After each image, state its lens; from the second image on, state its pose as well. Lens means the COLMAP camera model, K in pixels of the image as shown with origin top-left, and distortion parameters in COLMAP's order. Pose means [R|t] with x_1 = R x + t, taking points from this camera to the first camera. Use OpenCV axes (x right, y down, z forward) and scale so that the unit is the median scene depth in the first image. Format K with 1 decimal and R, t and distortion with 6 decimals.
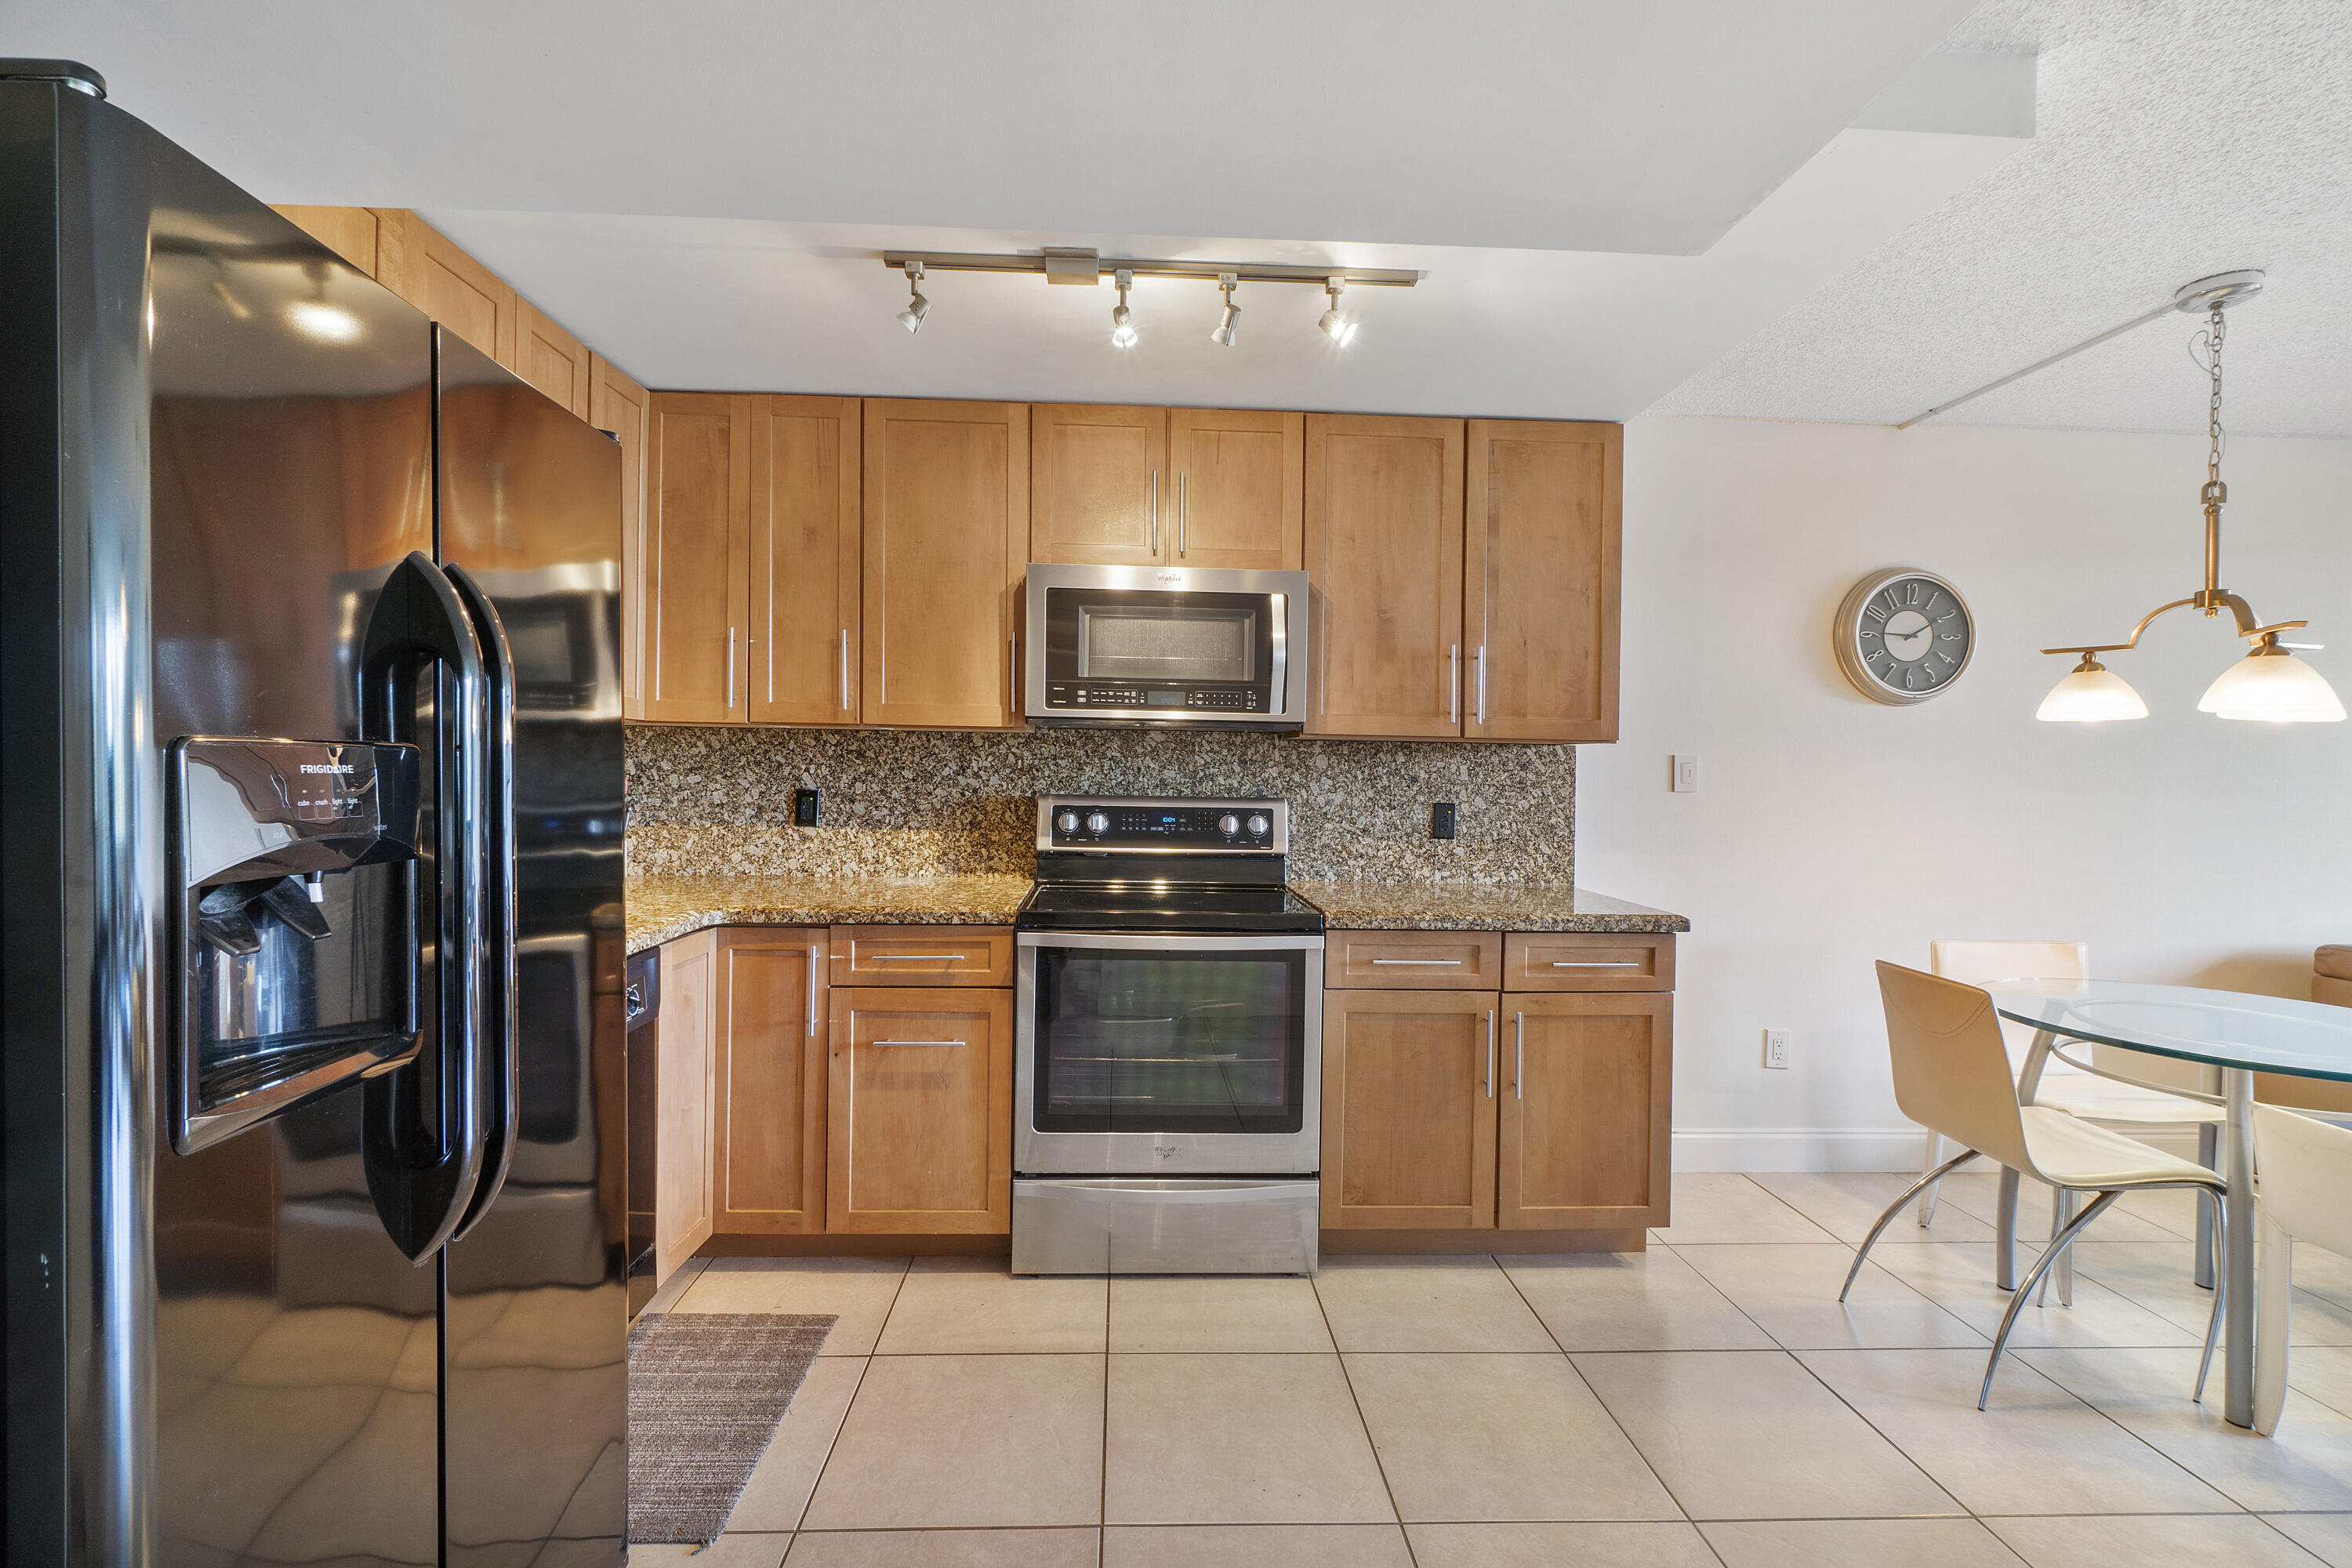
lens RADIAL K [[1022.5, 0, 1168.8], [0, 1022.5, 759.4], [0, 0, 1]] dist [-0.000268, 0.001188]
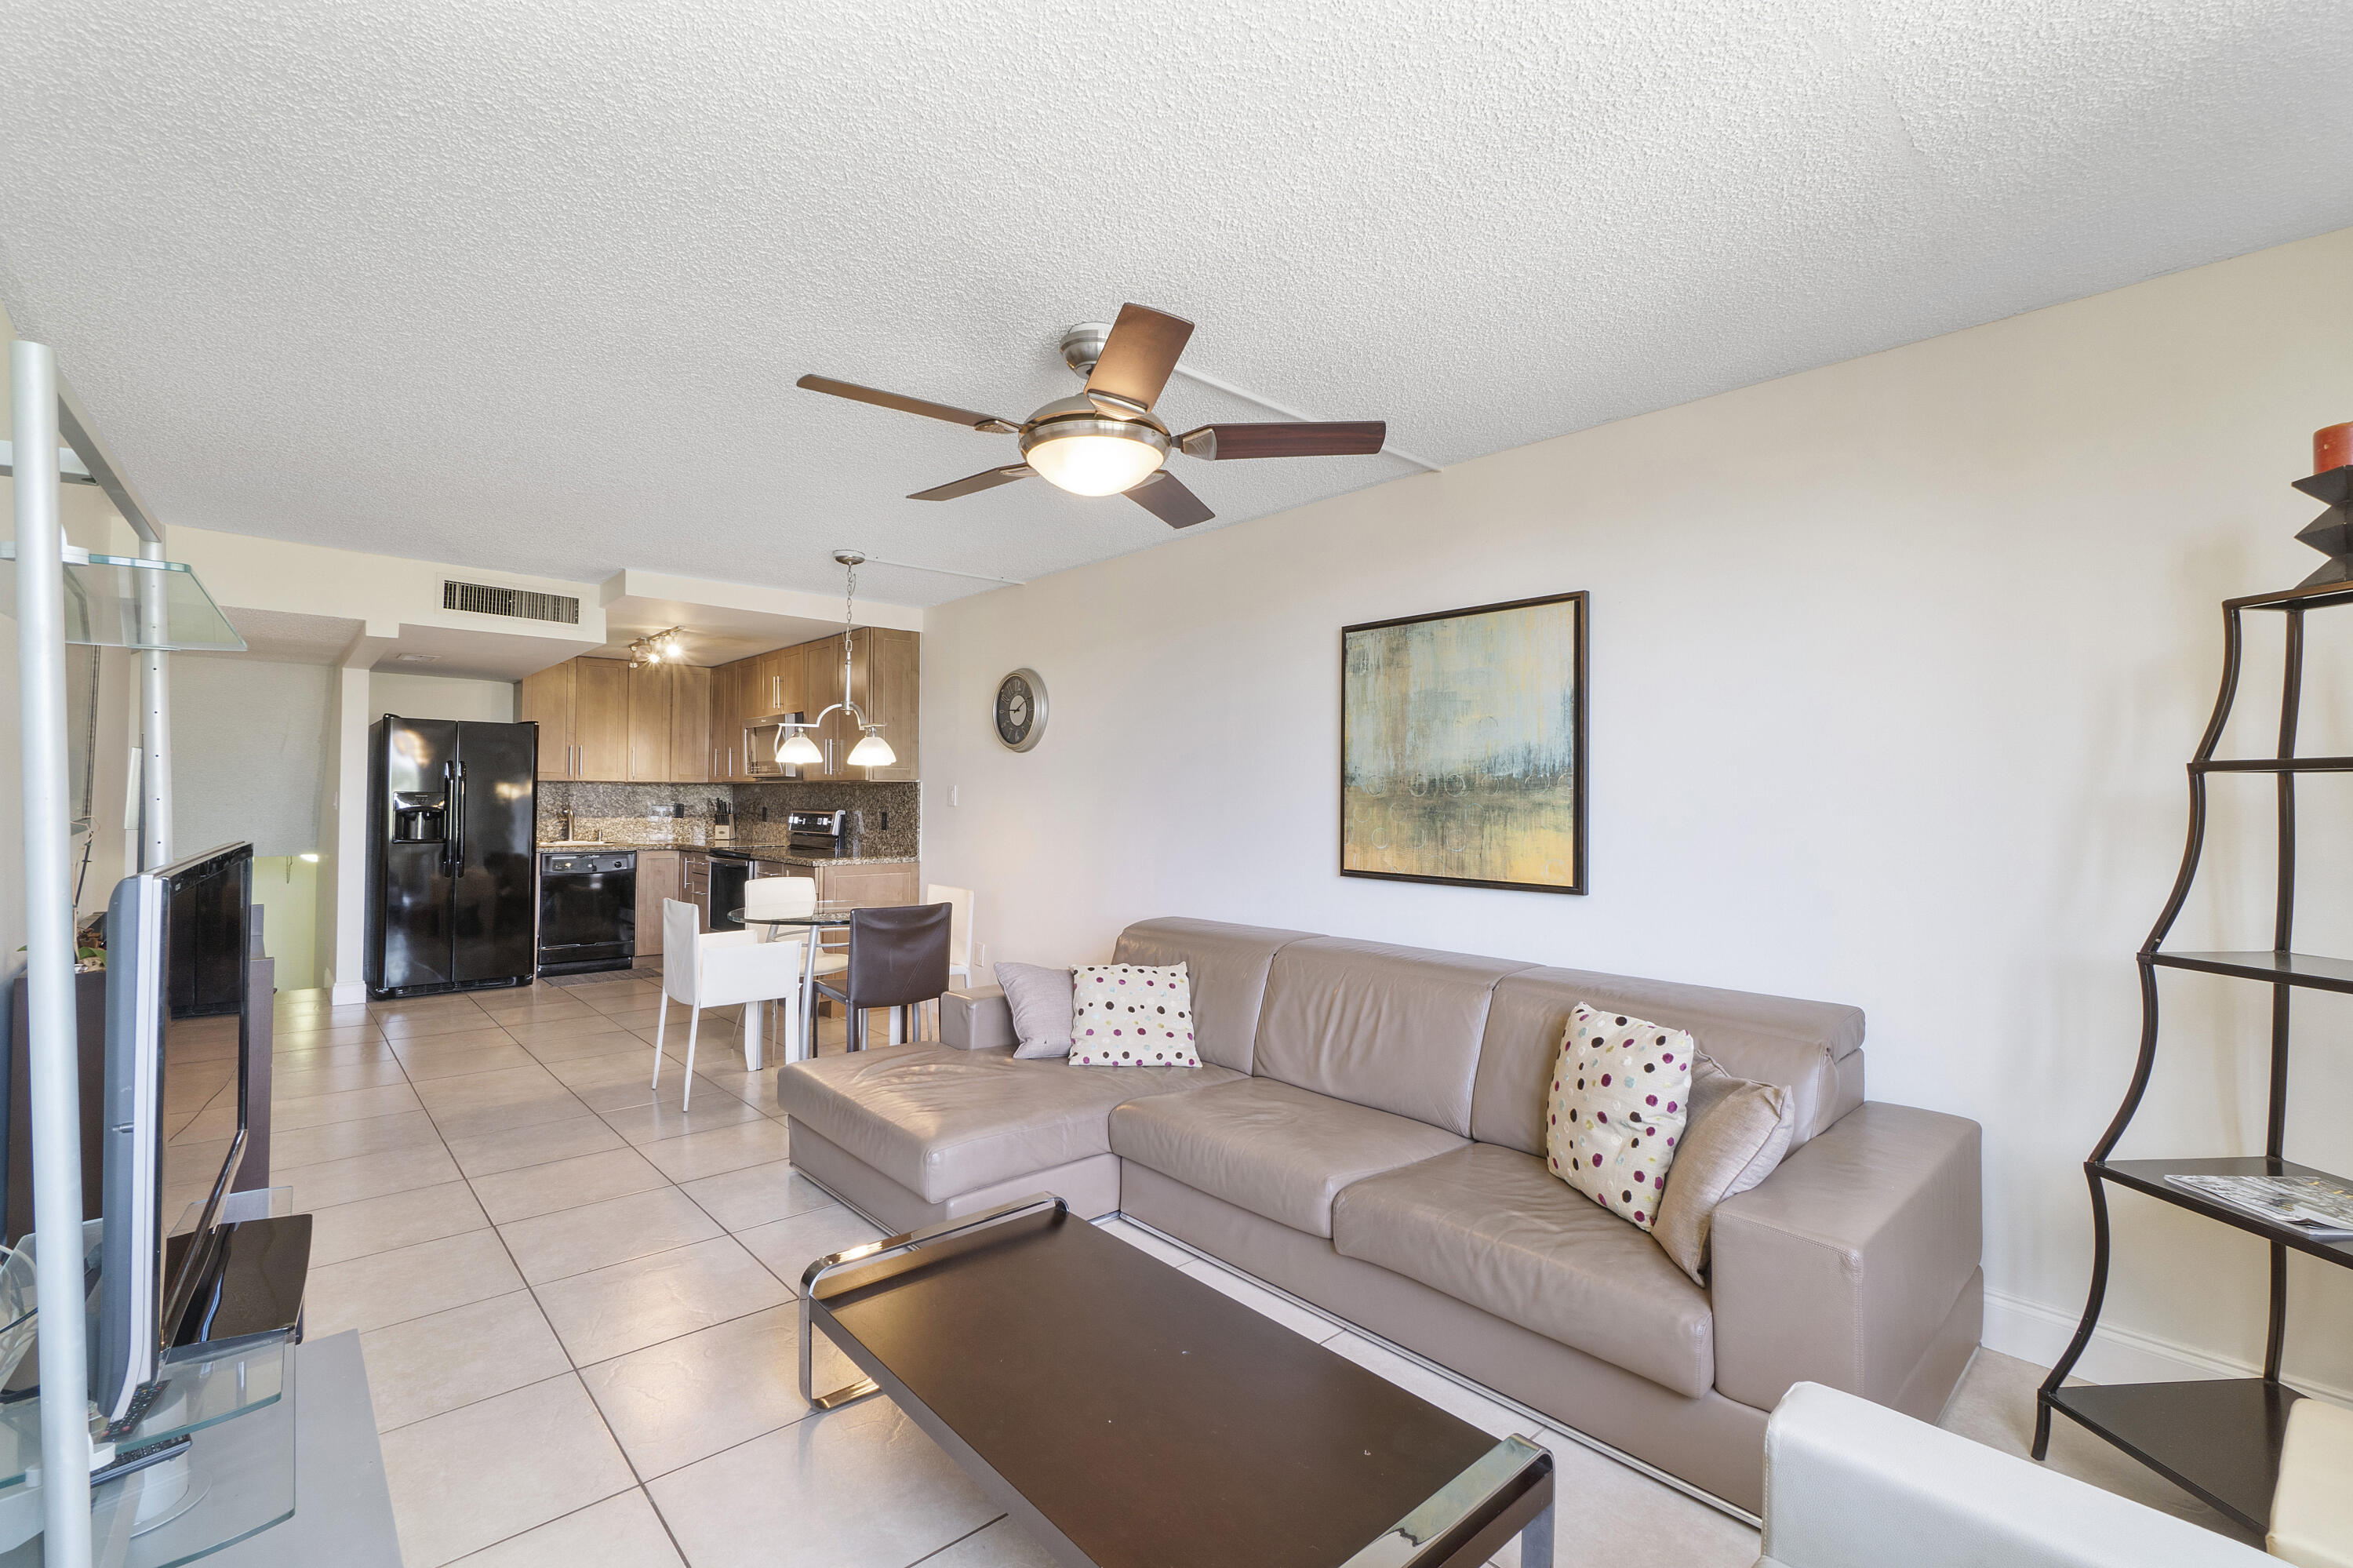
lens RADIAL K [[1023.0, 0, 1158.4], [0, 1023.0, 760.1], [0, 0, 1]] dist [-0.000268, 0.001188]
pose [[0.631298, -0.042620, -0.774368, 2.705243], [0.010150, 0.998857, -0.046701, 0.049500], [0.775474, 0.021622, 0.631010, 0.177373]]
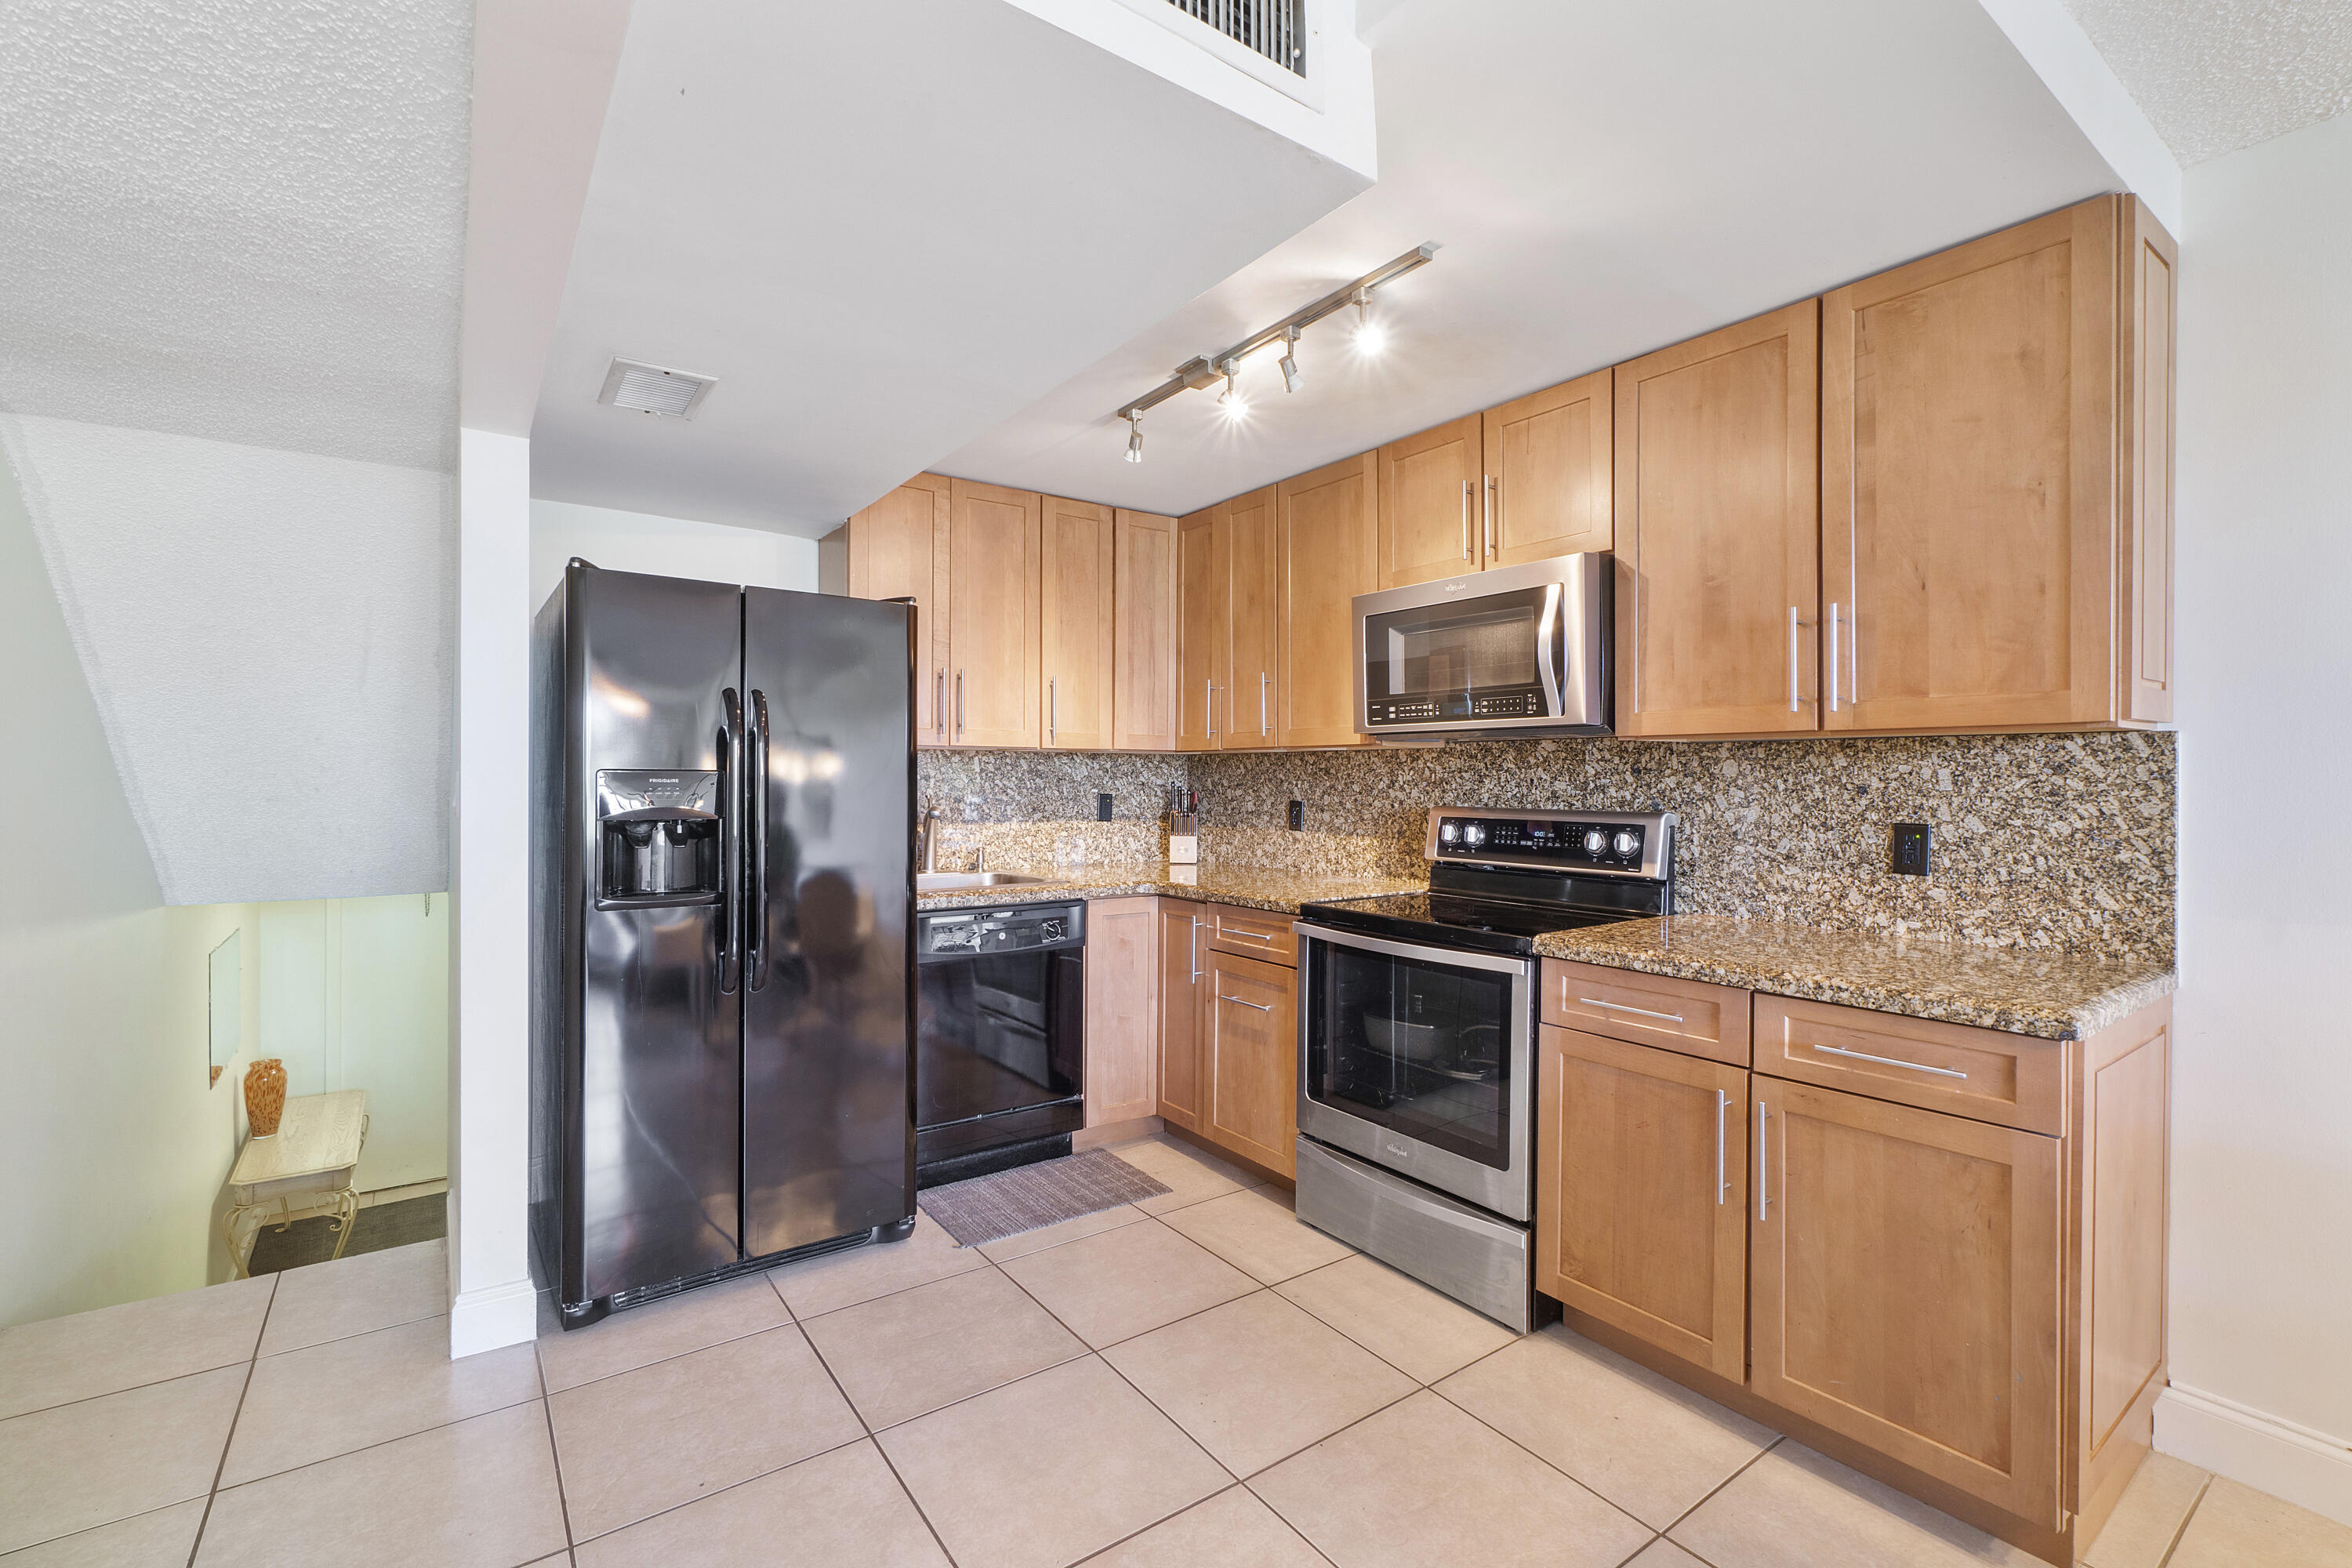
lens RADIAL K [[1022.5, 0, 1170.0], [0, 1022.5, 769.6], [0, 0, 1]] dist [-0.000268, 0.001188]
pose [[0.544536, -0.022933, -0.838424, 0.722690], [0.011159, 0.999736, -0.020097, 0.017576], [0.838663, 0.001587, 0.544648, 0.237128]]
